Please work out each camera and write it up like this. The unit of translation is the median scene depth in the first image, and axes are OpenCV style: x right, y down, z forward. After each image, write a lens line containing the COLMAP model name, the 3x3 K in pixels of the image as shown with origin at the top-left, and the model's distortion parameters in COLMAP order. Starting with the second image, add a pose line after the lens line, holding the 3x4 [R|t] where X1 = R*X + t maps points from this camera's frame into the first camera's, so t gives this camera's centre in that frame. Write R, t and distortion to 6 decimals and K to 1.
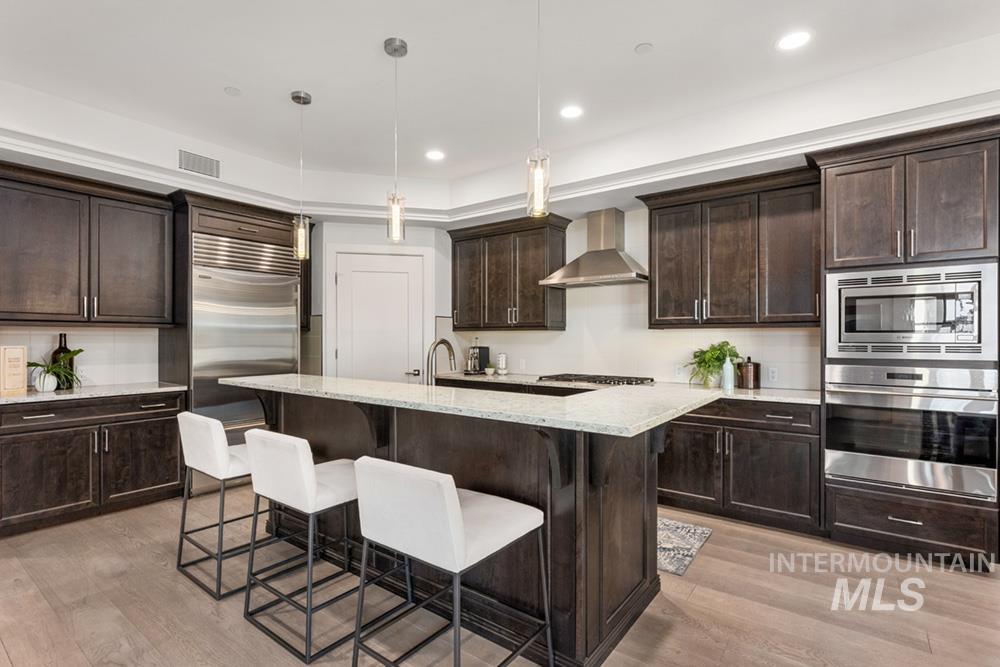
lens RADIAL K [[475.6, 0, 496.4], [0, 475.6, 339.5], [0, 0, 1]] dist [0.000186, 0.001457]
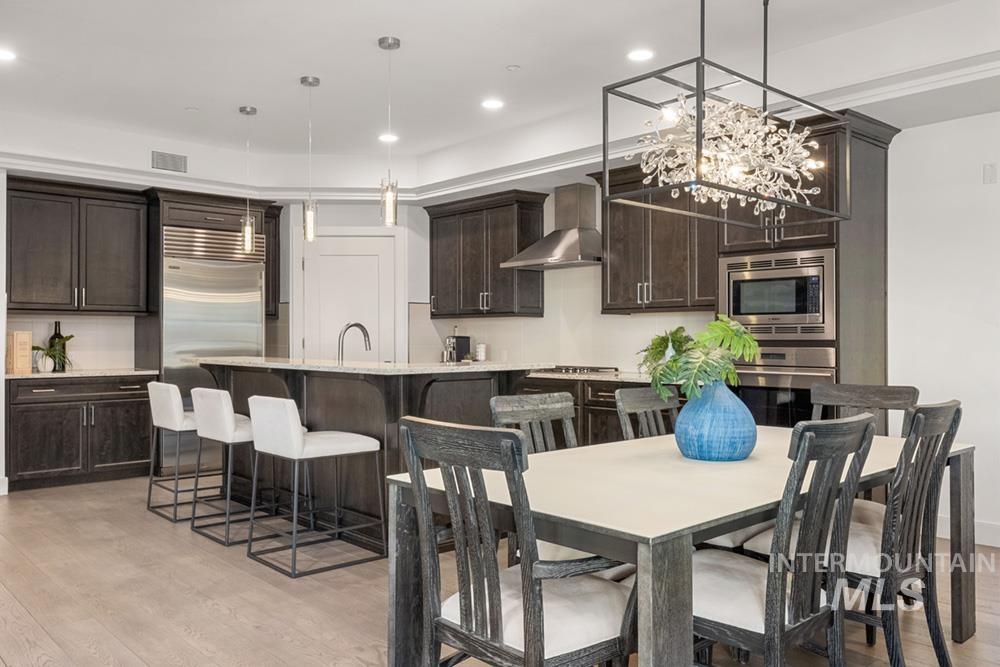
lens RADIAL K [[790.0, 0, 500.1], [0, 790.0, 335.2], [0, 0, 1]] dist [0.002918, -0.005617]
pose [[0.982807, -0.001716, -0.184627, 0.441867], [0.000575, 0.999980, -0.006236, 0.031470], [0.184634, 0.006023, 0.982789, -0.616429]]
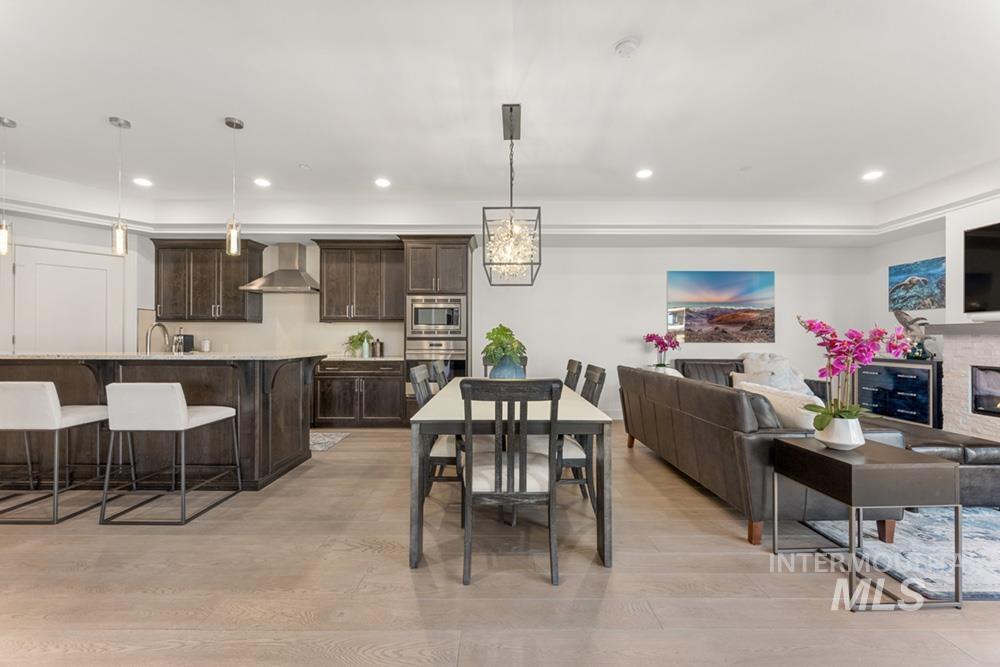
lens RADIAL K [[398.6, 0, 501.0], [0, 398.6, 338.3], [0, 0, 1]] dist [-0.004254, -0.000521]
pose [[0.793016, 0.001971, 0.609198, -0.015688], [-0.000015, 0.999995, -0.003216, 0.039405], [-0.609201, 0.002541, 0.793012, -0.477669]]
